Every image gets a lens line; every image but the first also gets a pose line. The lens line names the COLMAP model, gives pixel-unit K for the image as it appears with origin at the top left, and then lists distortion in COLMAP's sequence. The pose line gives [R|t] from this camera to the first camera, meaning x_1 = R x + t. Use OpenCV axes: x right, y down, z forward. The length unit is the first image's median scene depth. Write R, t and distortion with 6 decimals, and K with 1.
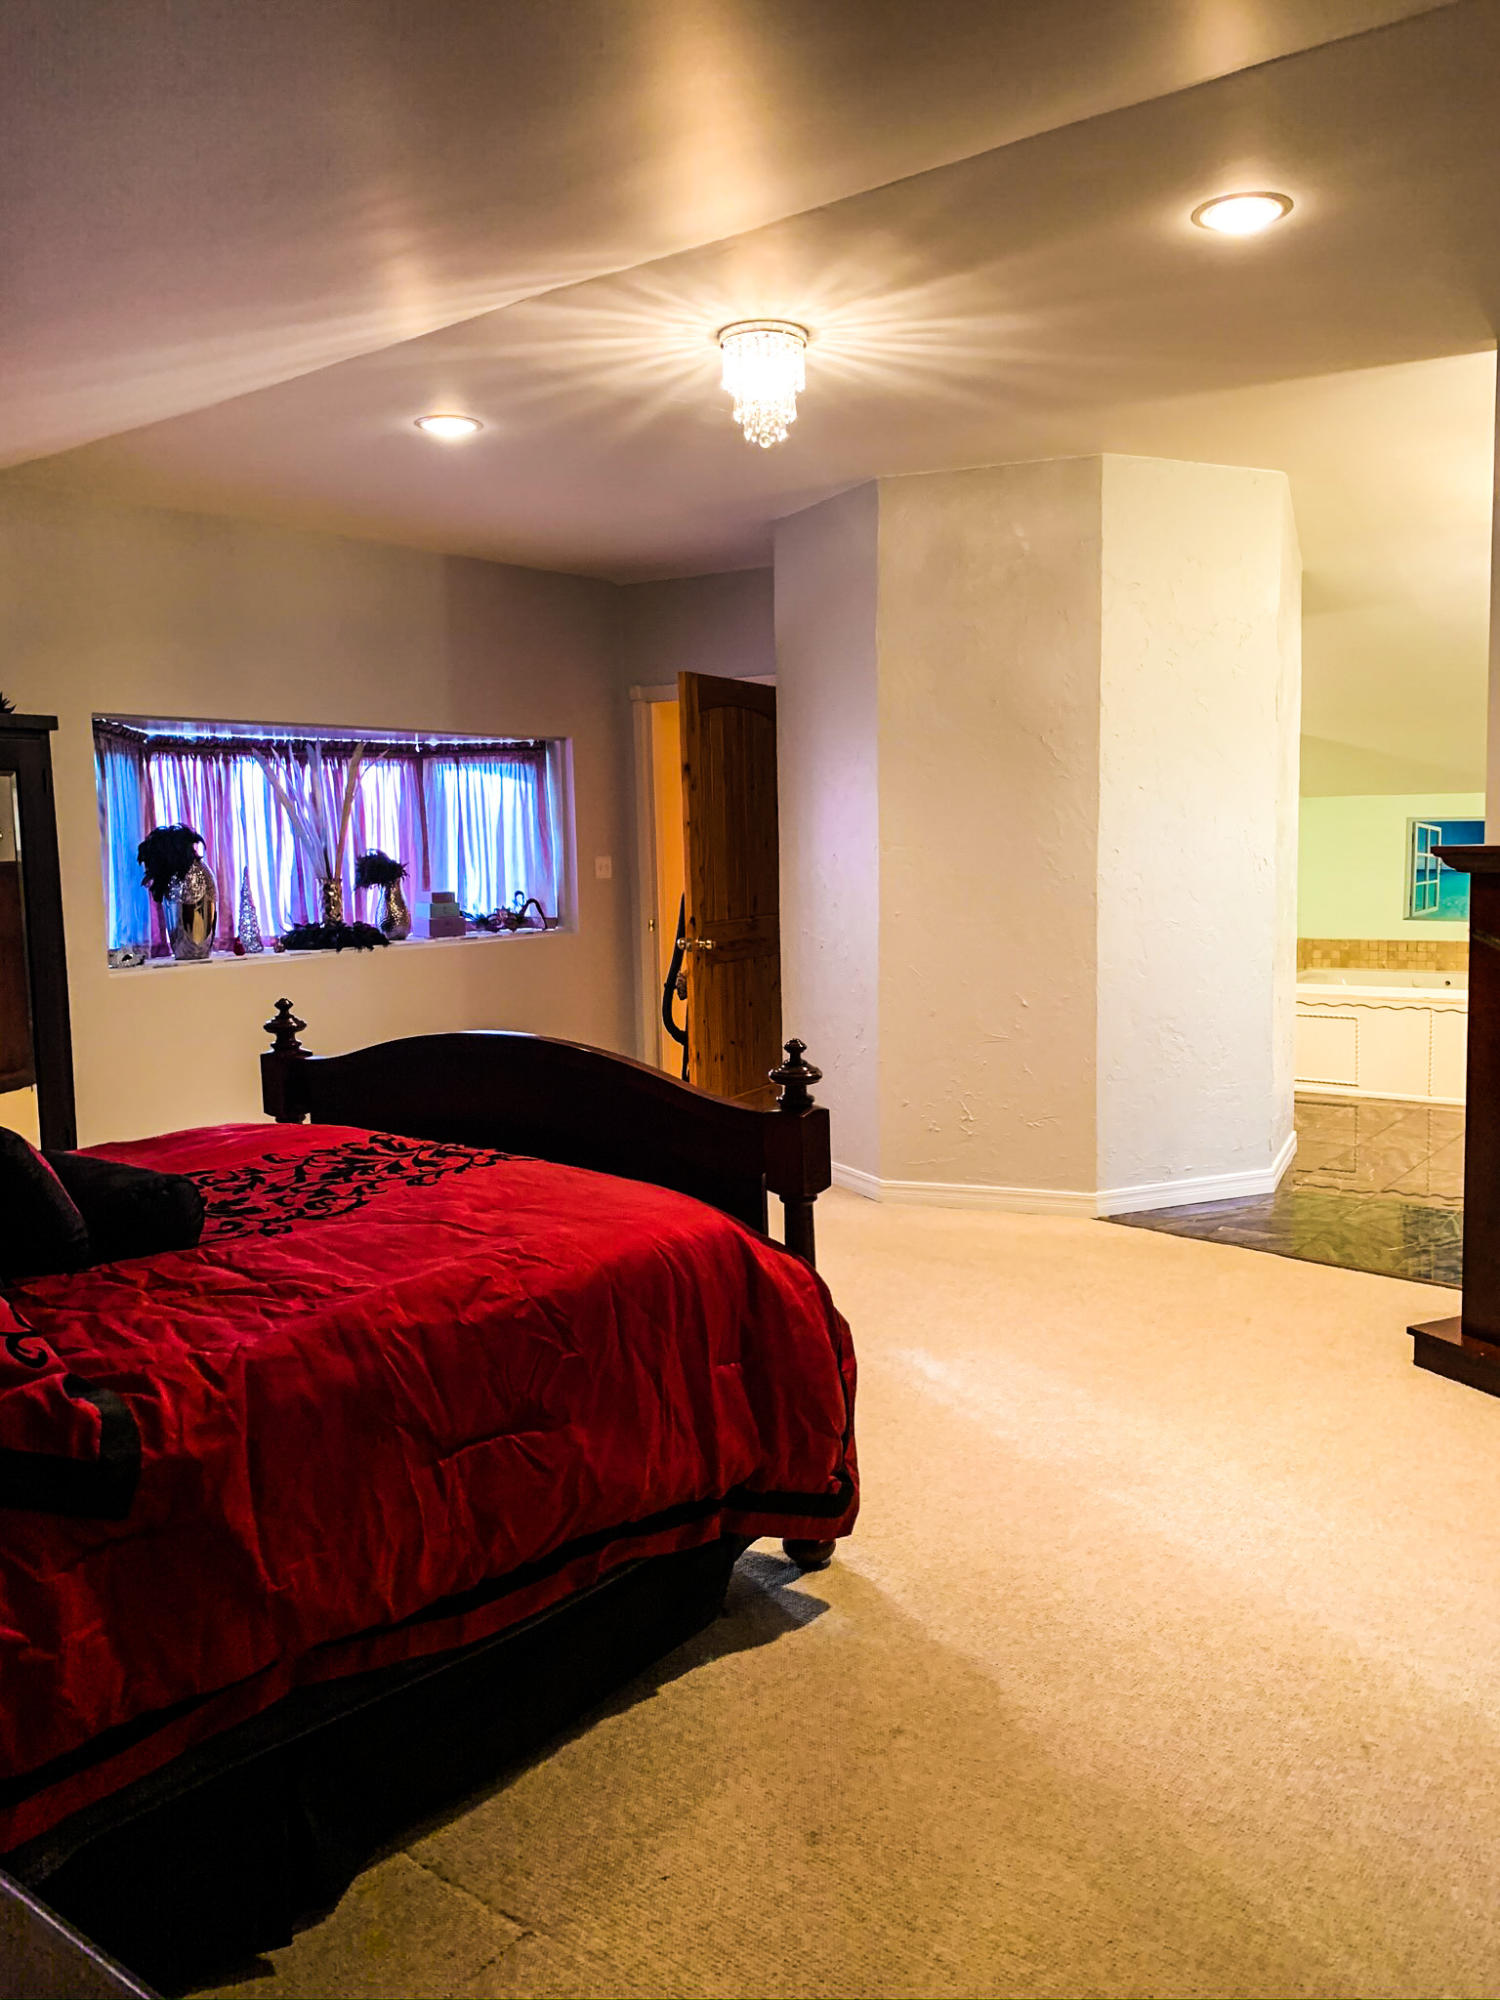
lens RADIAL K [[1494.5, 0, 775.9], [0, 1494.5, 982.8], [0, 0, 1]] dist [-0.008102, -0.004491]
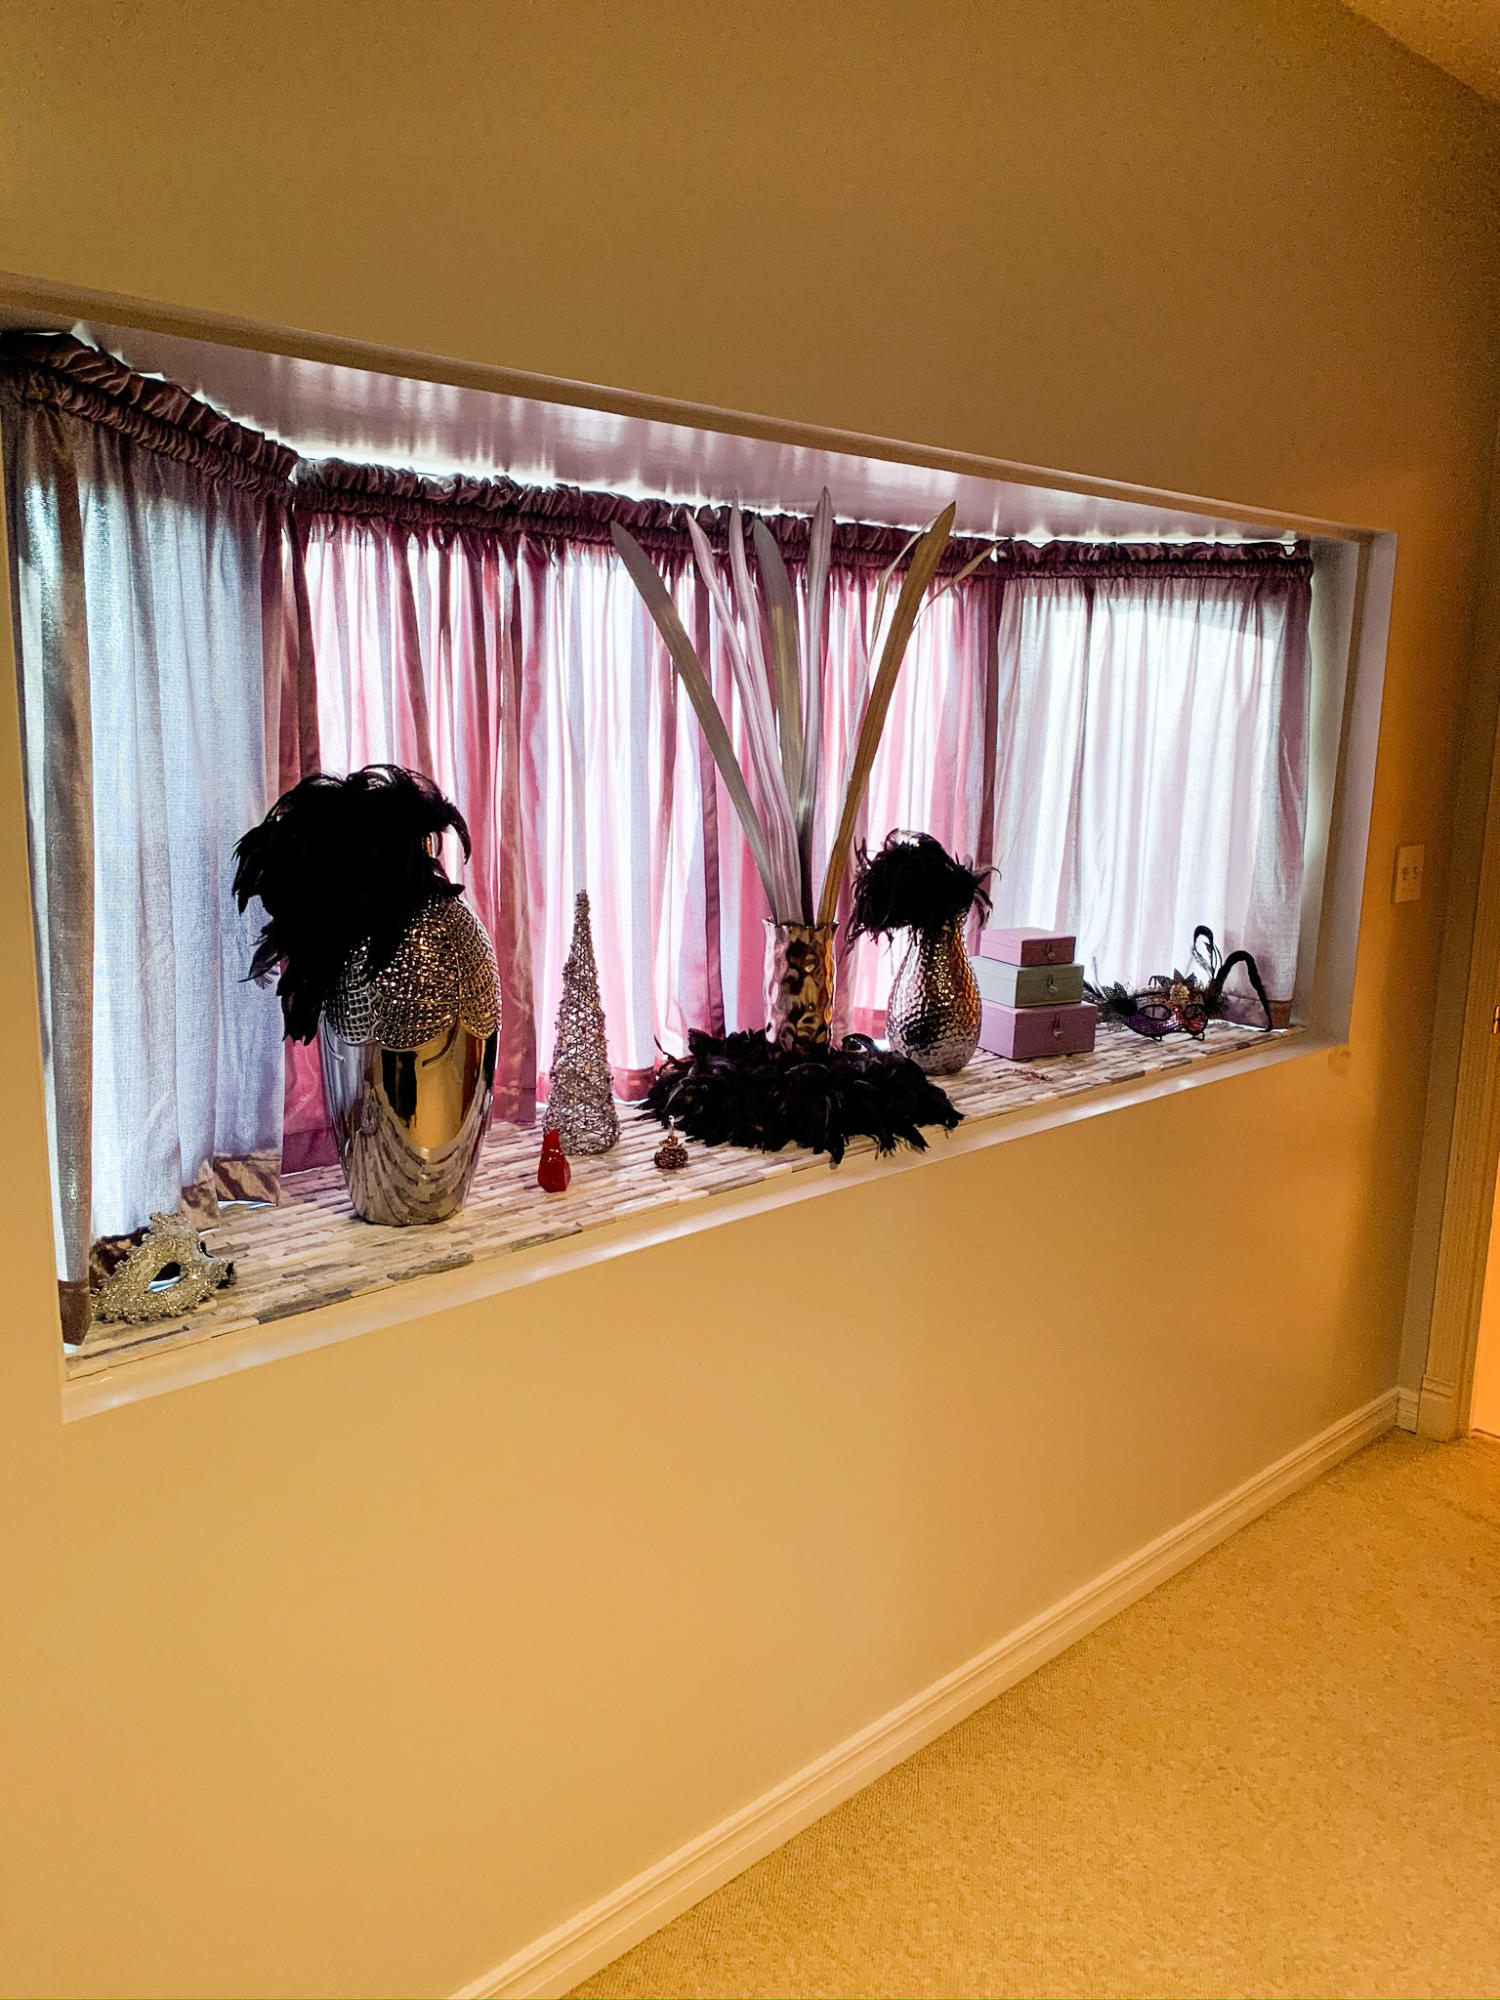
lens RADIAL K [[1516.6, 0, 783.7], [0, 1516.6, 988.8], [0, 0, 1]] dist [0.124921, -0.255042]
pose [[0.985640, 0.083971, -0.146502, -0.254422], [-0.068210, 0.991646, 0.109479, -0.094098], [0.154471, -0.097914, 0.983134, 0.658917]]
